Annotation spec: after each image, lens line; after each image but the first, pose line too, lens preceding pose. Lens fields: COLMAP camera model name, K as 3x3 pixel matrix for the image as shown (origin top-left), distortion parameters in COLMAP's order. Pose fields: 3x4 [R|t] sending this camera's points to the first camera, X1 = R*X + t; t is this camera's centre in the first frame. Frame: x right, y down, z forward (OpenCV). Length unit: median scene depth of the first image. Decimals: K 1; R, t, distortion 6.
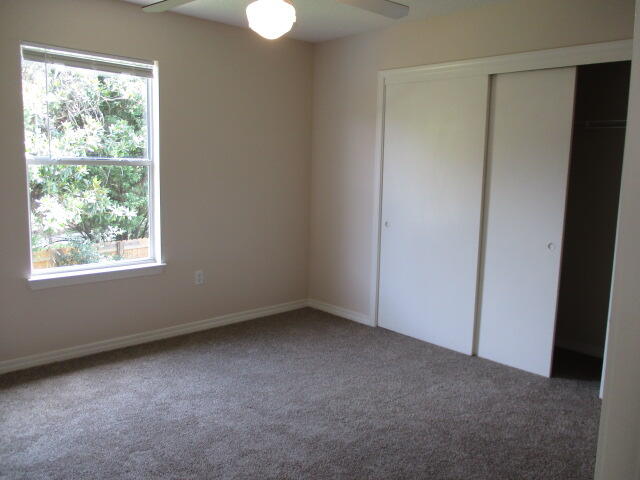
lens RADIAL K [[540.4, 0, 318.9], [0, 540.4, 240.1], [0, 0, 1]] dist [-0.025484, 0.005304]
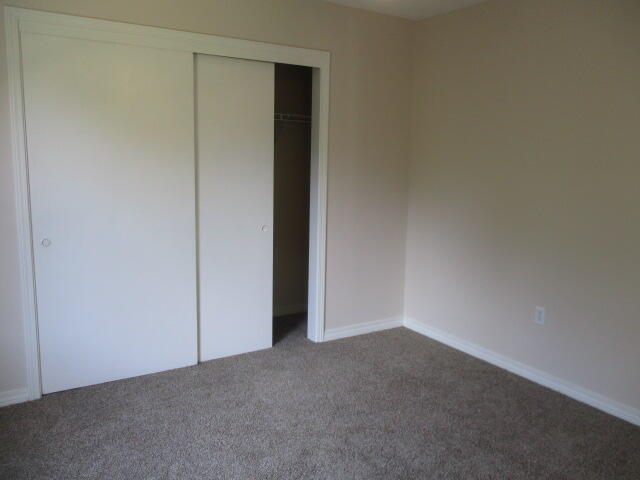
lens RADIAL K [[540.4, 0, 316.6], [0, 540.4, 237.3], [0, 0, 1]] dist [-0.025484, 0.005304]
pose [[0.173341, -0.144587, 0.974191, -0.484284], [0.144738, 0.982164, 0.120017, -0.067751], [-0.974168, 0.120199, 0.191177, 0.557471]]
